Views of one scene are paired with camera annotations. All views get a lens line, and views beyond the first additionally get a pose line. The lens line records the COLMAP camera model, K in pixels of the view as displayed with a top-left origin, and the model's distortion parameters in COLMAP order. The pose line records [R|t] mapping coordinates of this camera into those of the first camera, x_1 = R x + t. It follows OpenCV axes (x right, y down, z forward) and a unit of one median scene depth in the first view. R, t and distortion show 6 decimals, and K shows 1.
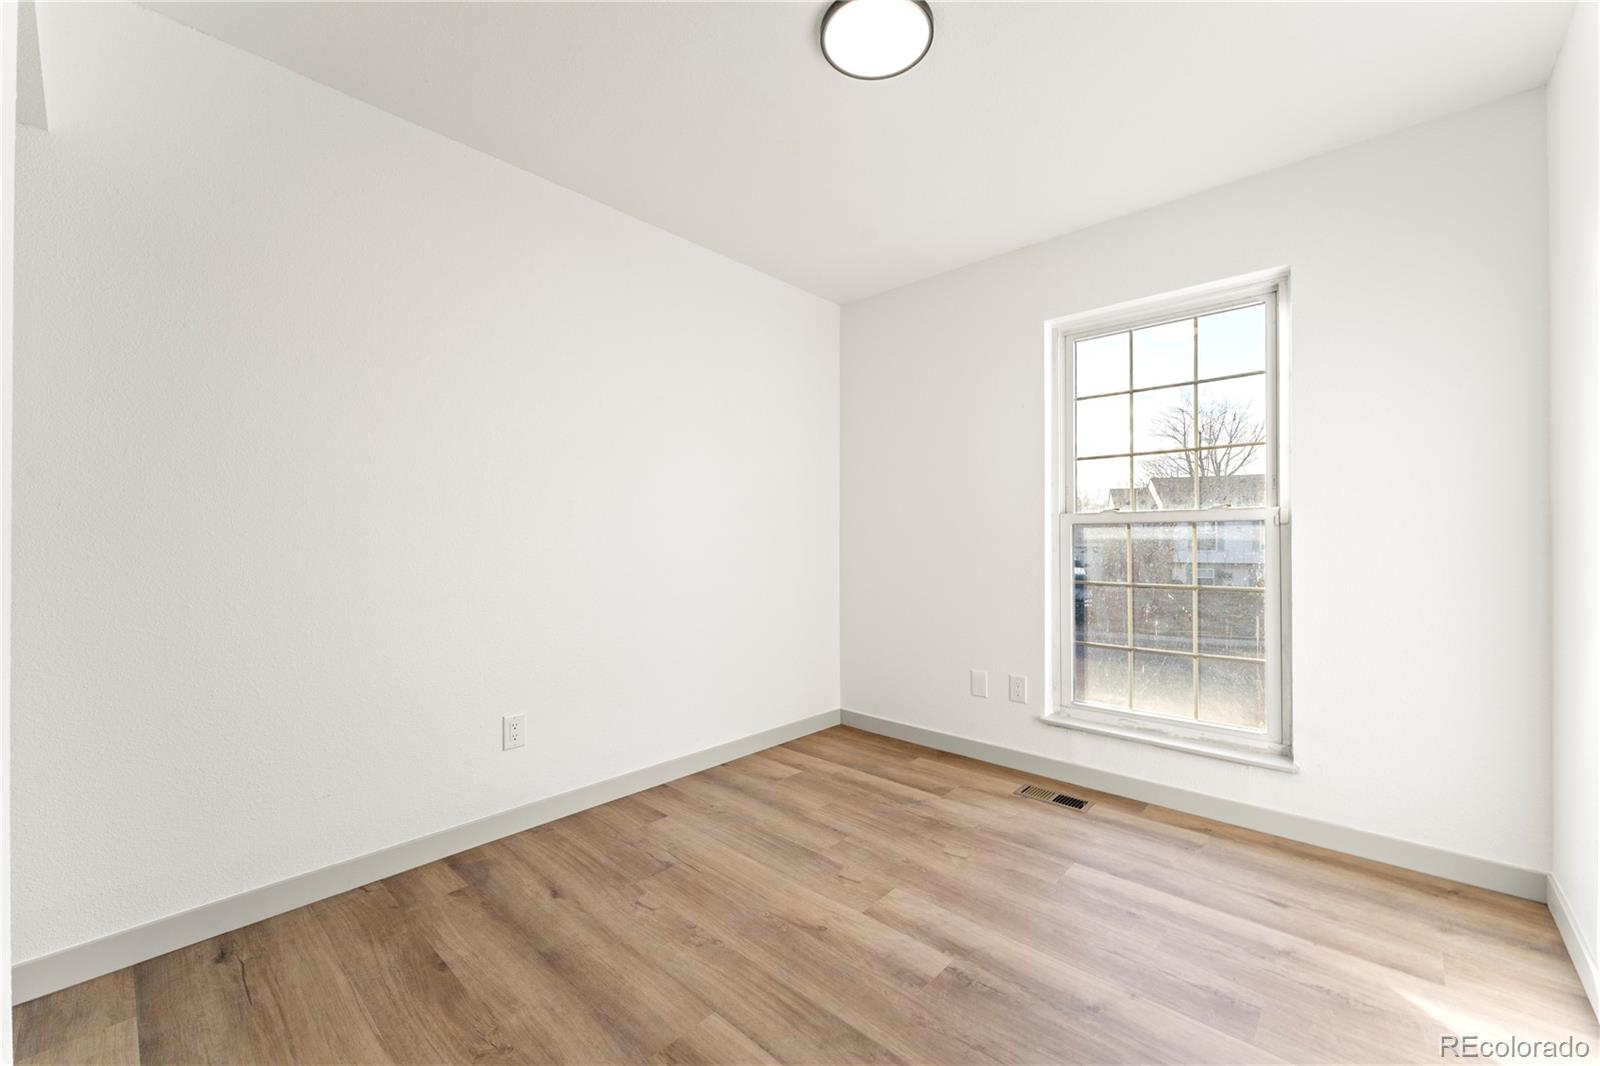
lens RADIAL K [[642.4, 0, 792.5], [0, 642.4, 533.1], [0, 0, 1]] dist [0.000133, -0.000023]
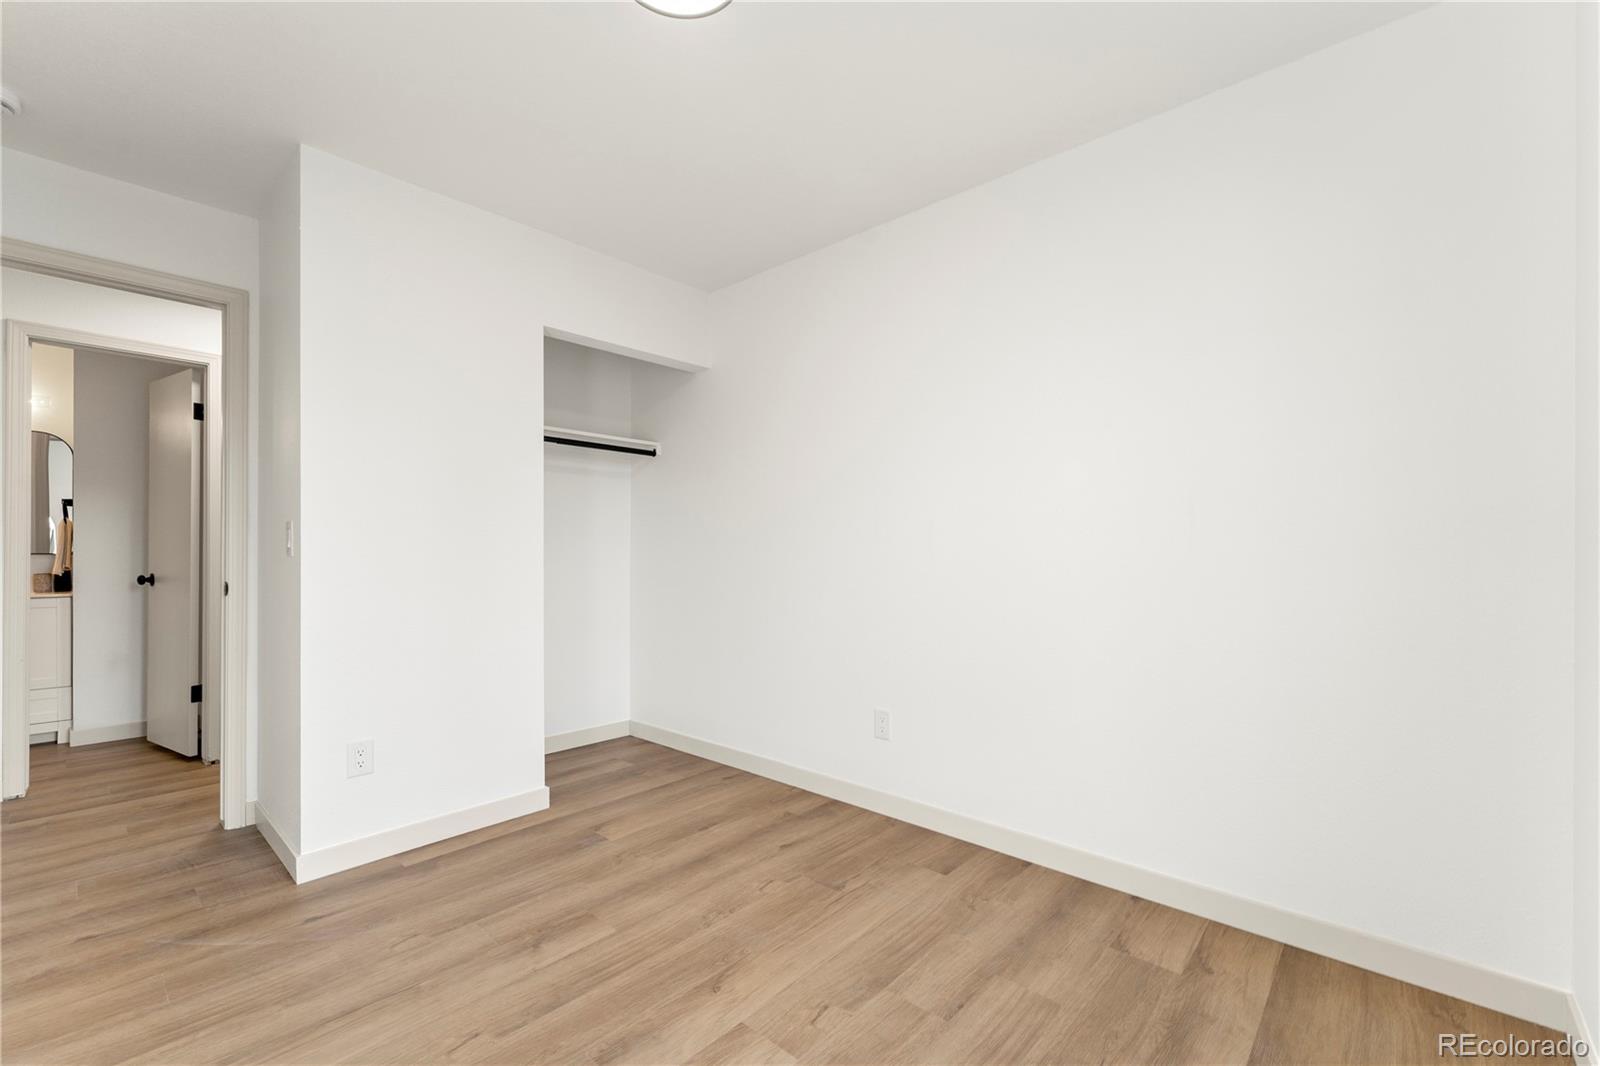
lens RADIAL K [[664.0, 0, 797.5], [0, 664.0, 543.3], [0, 0, 1]] dist [-0.009236, -0.000500]
pose [[0.018291, -0.010253, -0.999780, 0.816124], [0.003872, 0.999941, -0.010183, 0.000377], [0.999825, -0.003685, 0.018330, 0.914613]]
